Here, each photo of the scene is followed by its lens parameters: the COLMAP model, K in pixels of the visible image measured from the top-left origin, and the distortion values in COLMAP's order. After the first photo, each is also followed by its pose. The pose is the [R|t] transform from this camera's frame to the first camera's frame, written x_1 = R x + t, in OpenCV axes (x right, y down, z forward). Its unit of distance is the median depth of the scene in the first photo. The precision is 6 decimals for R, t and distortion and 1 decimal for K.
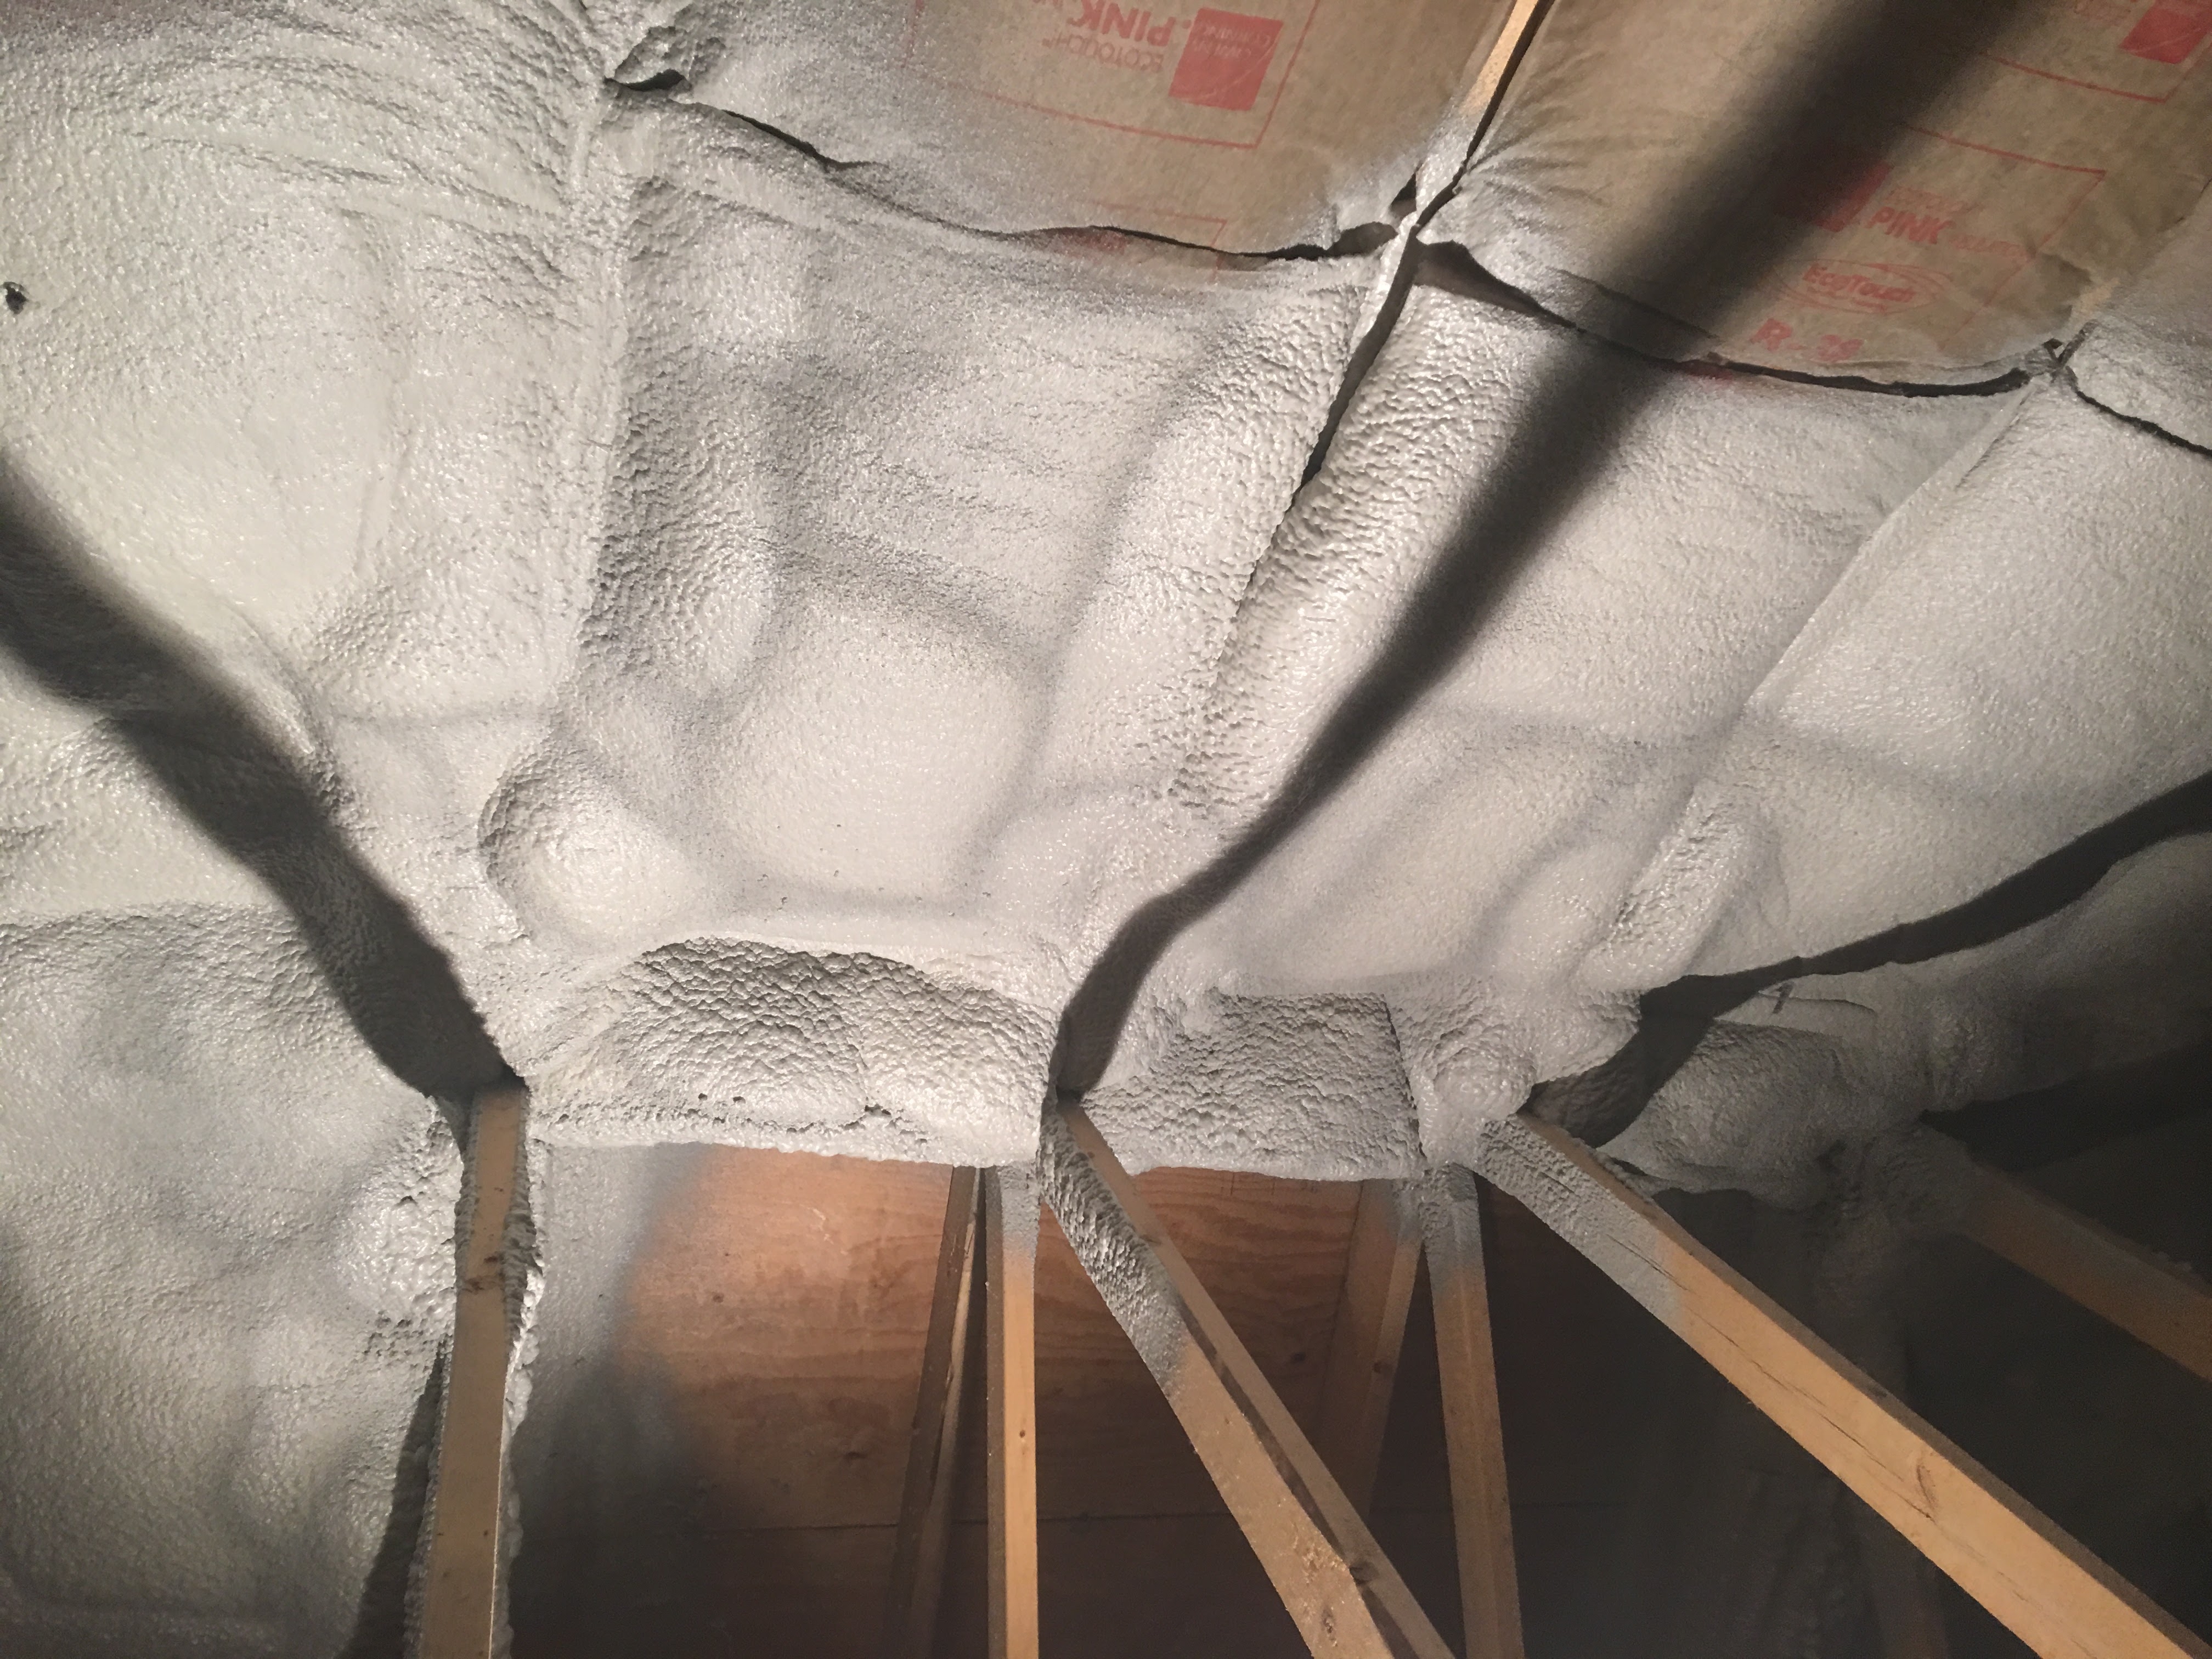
lens RADIAL K [[1847.1, 0, 1124.9], [0, 1847.1, 811.5], [0, 0, 1]] dist [0.114792, -0.173196]
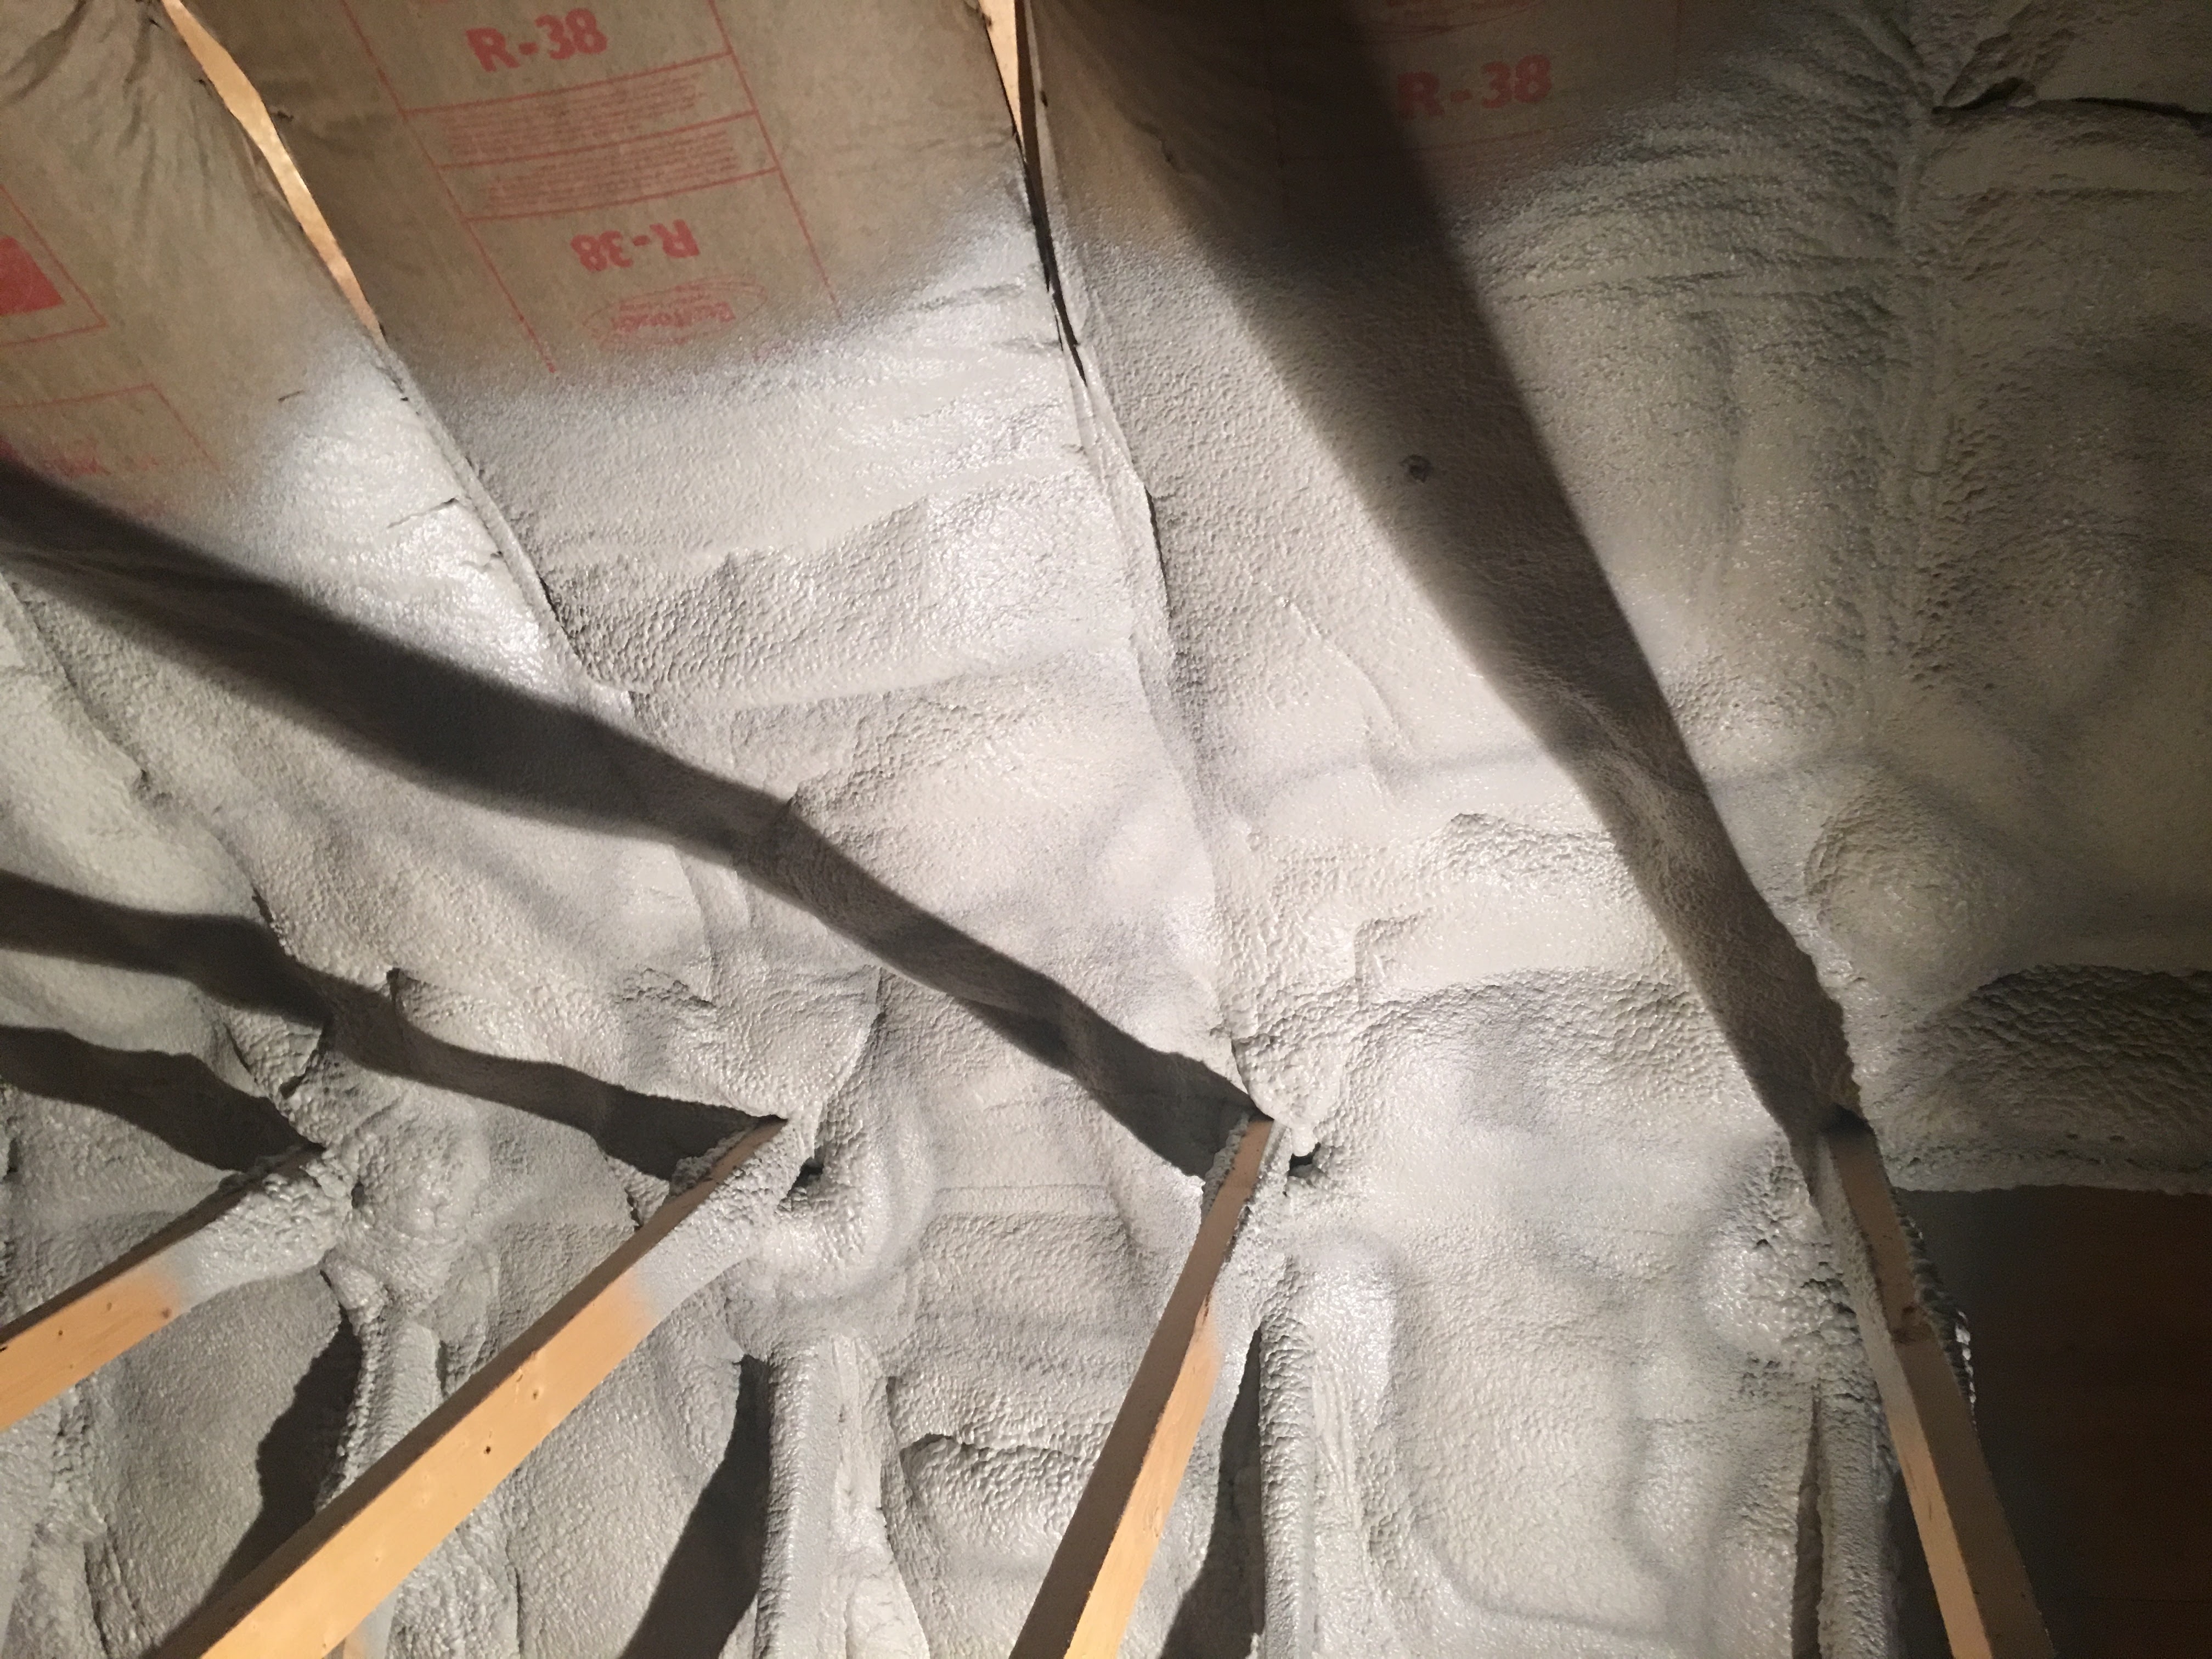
lens RADIAL K [[1847.1, 0, 1107.0], [0, 1847.1, 810.8], [0, 0, 1]] dist [0.114792, -0.173196]
pose [[0.833630, -0.126441, -0.537656, -0.101379], [0.119900, 0.991658, -0.047306, -0.020855], [0.539152, -0.025029, 0.841836, -0.045187]]
